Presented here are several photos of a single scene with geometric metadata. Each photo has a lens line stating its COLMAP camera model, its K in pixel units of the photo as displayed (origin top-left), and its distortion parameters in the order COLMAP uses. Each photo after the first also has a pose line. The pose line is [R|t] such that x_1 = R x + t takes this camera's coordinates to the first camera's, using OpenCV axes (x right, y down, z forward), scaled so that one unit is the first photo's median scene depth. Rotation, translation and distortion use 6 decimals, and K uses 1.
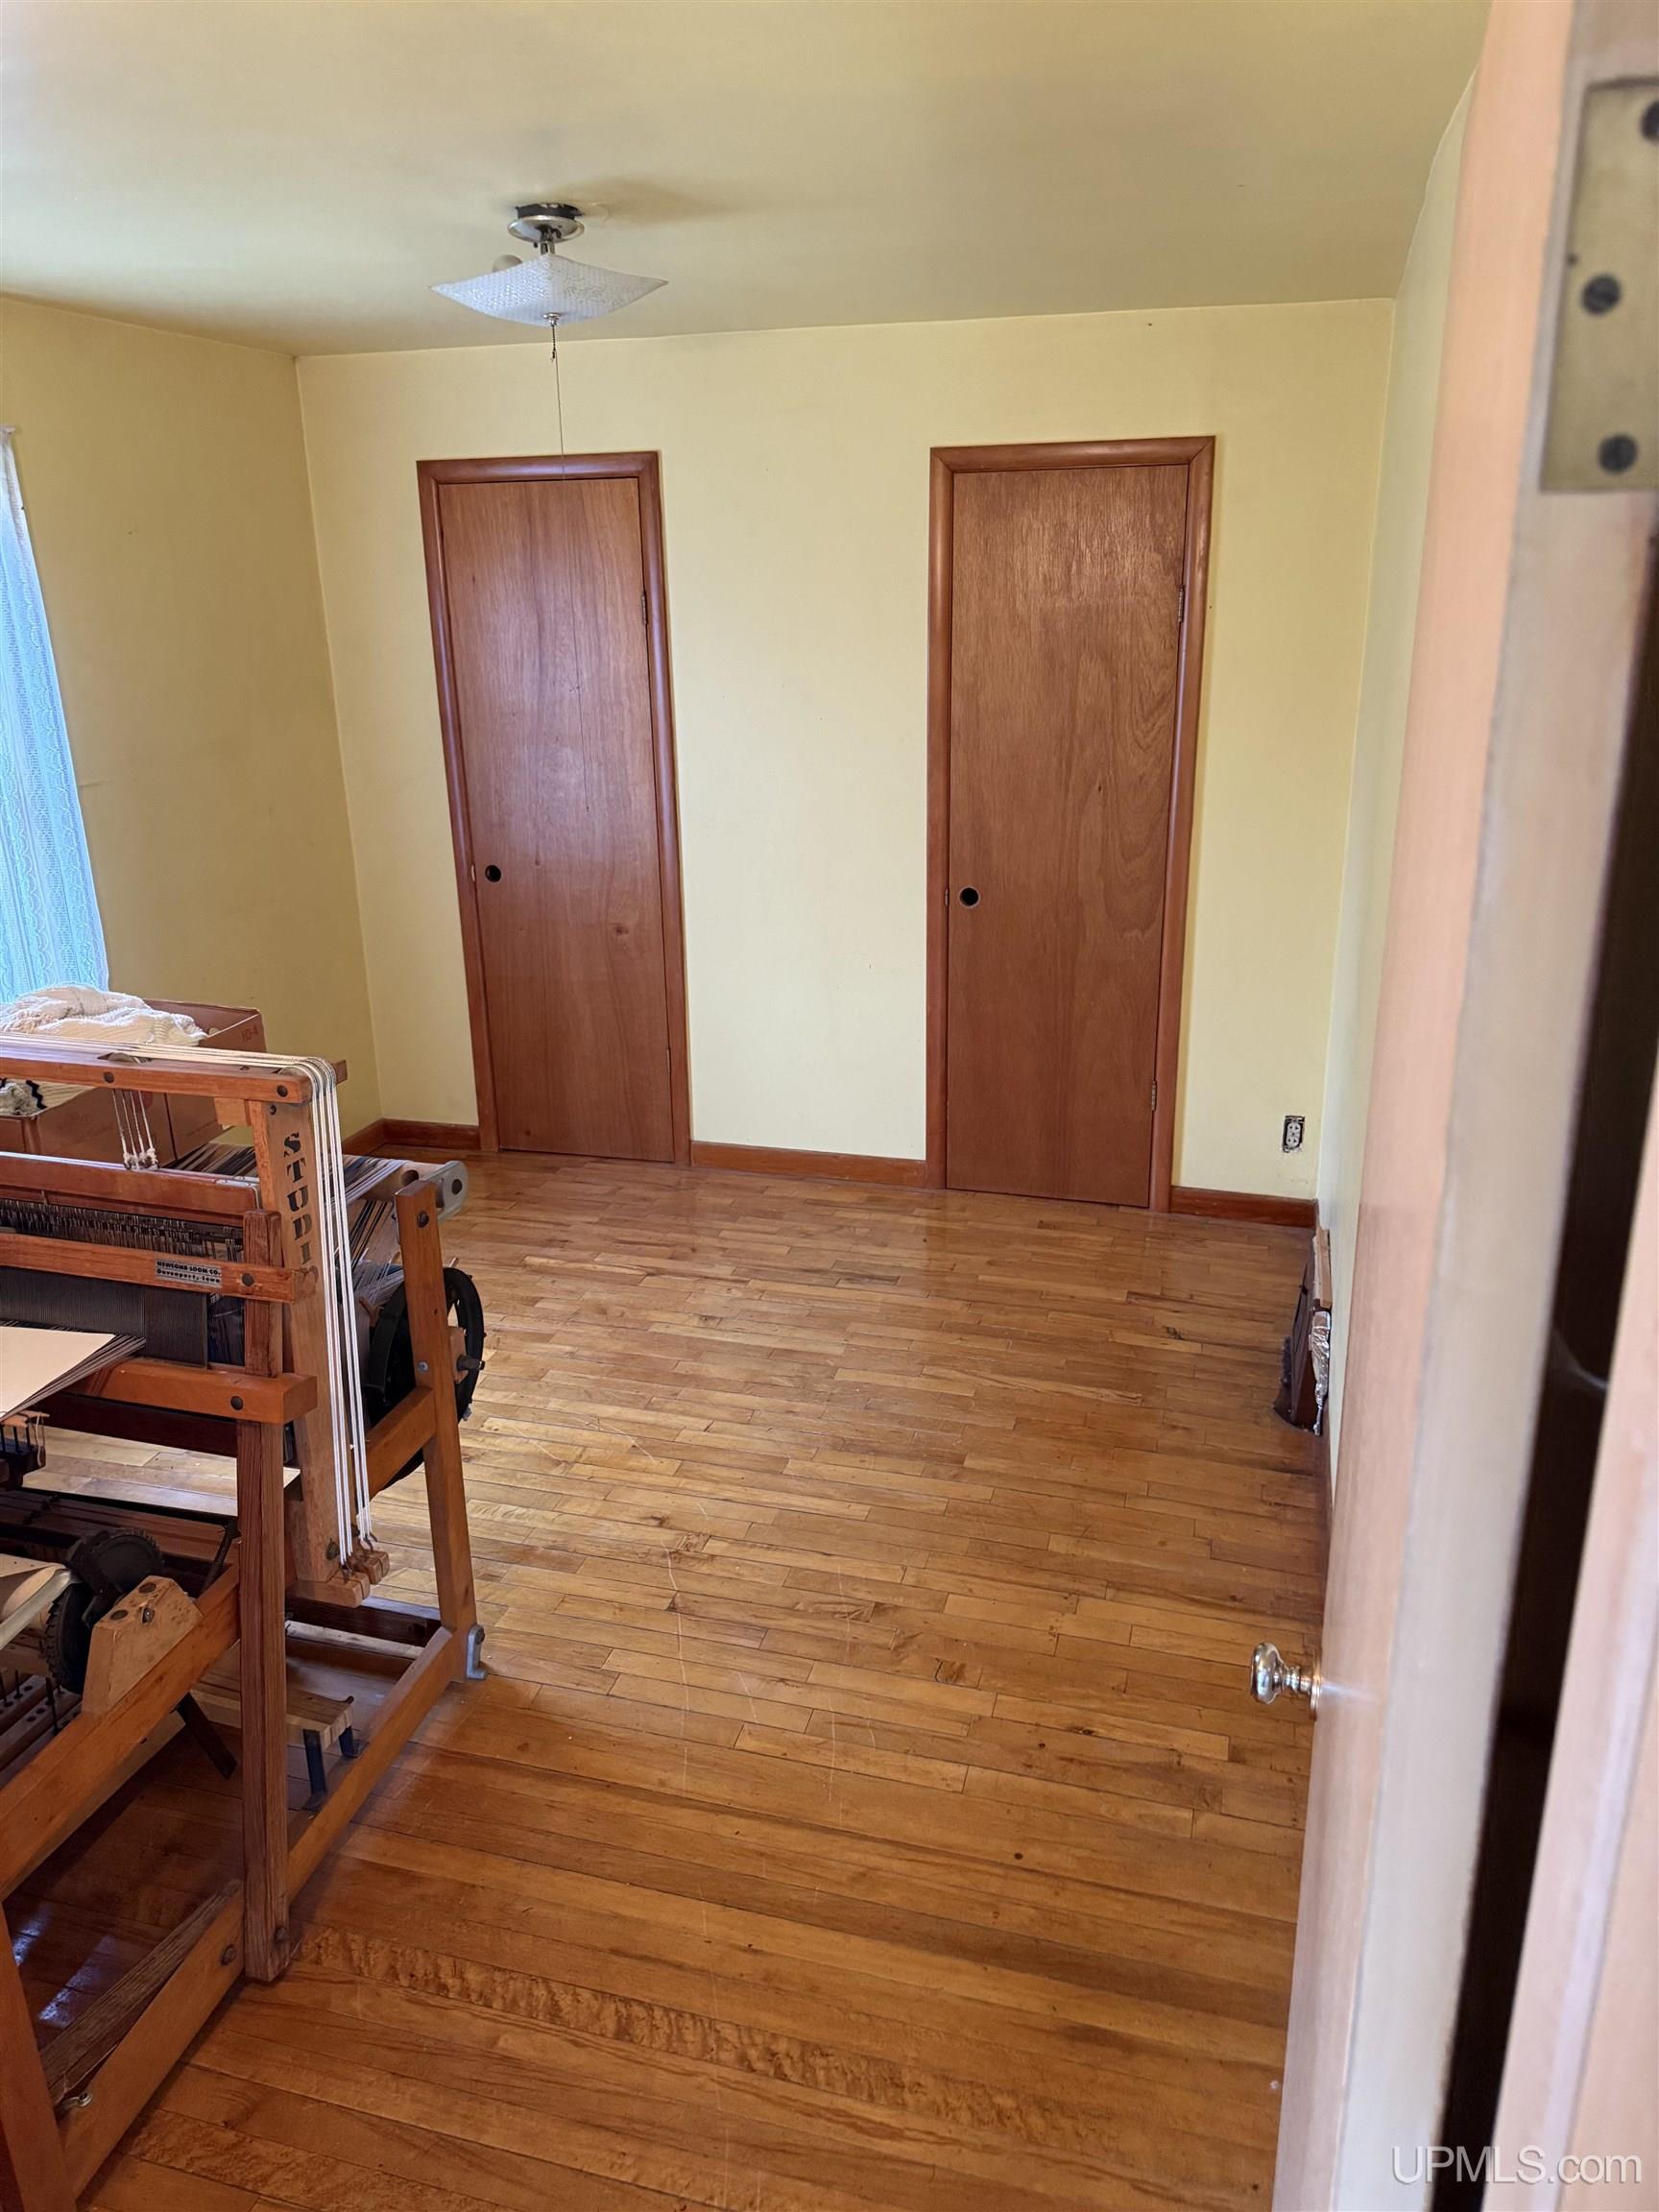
lens RADIAL K [[1558.9, 0, 843.4], [0, 1558.9, 1098.9], [0, 0, 1]] dist [0.179631, -0.367633]
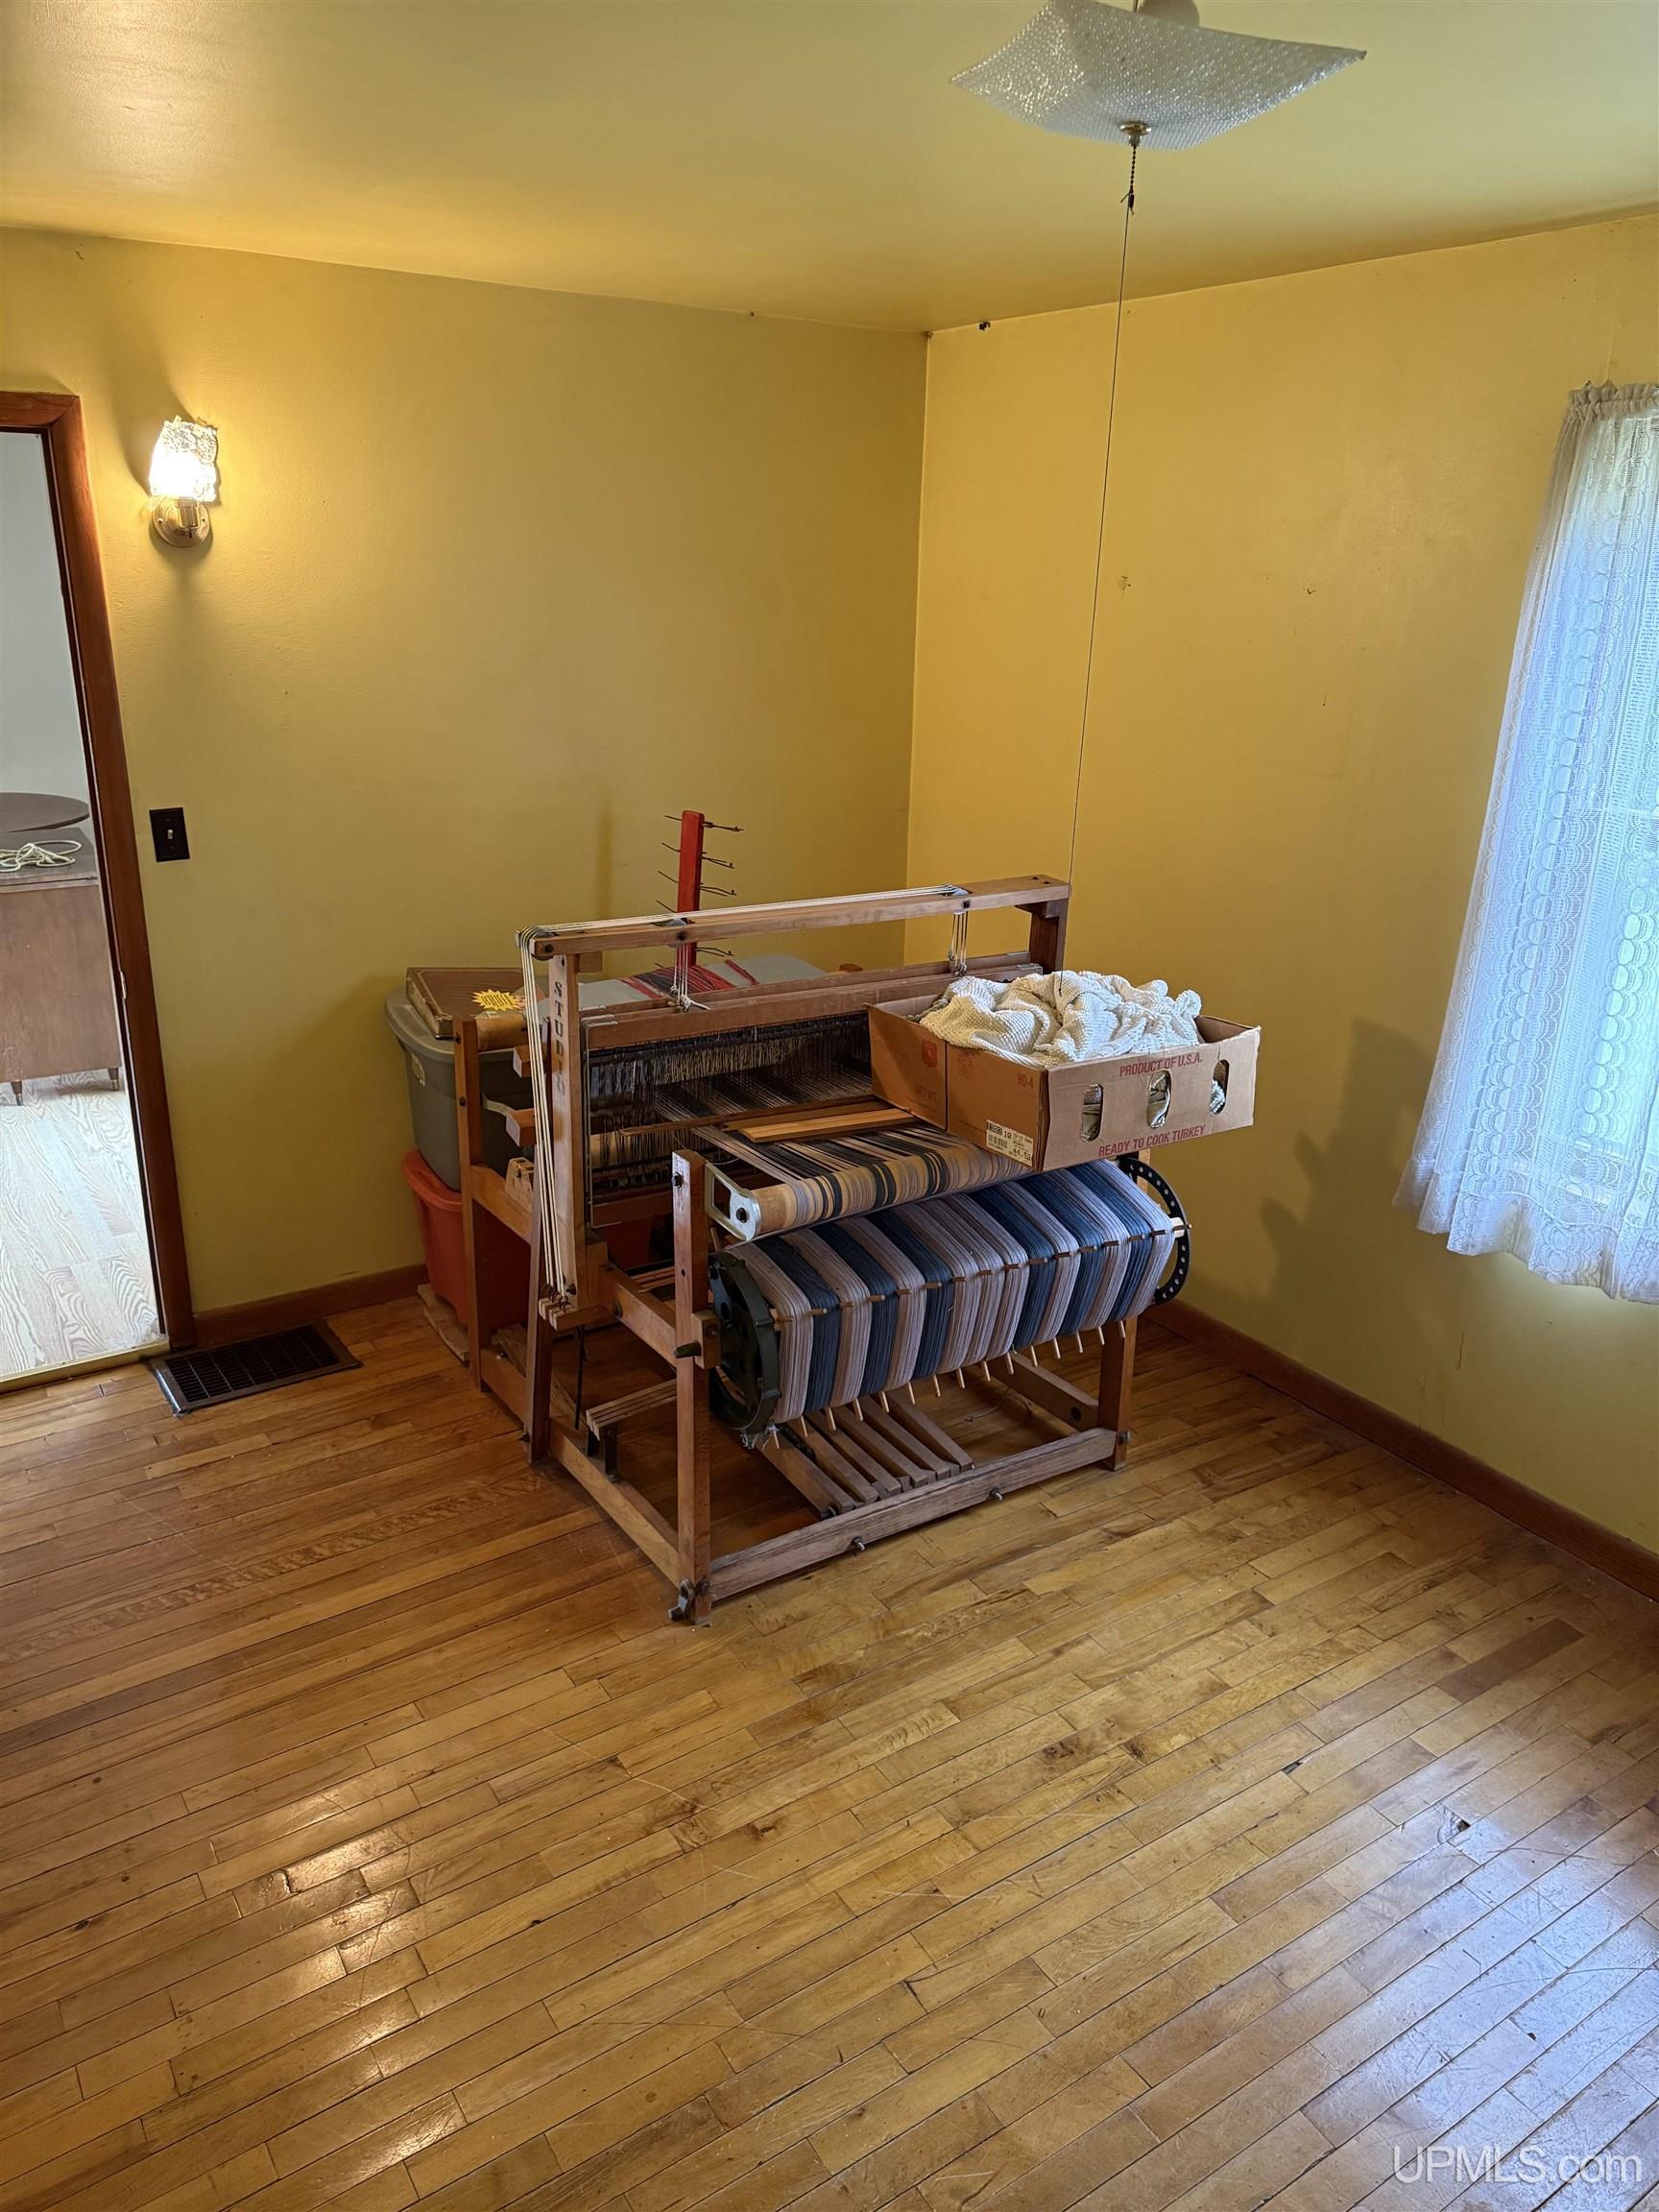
lens RADIAL K [[1545.1, 0, 829.5], [0, 1545.1, 1106.0], [0, 0, 1]] dist [-0.006462, -0.004084]
pose [[-0.662128, 0.250225, -0.706381, 0.337448], [-0.243040, 0.819955, 0.518271, -0.464861], [0.708885, 0.514841, -0.482100, 1.355550]]
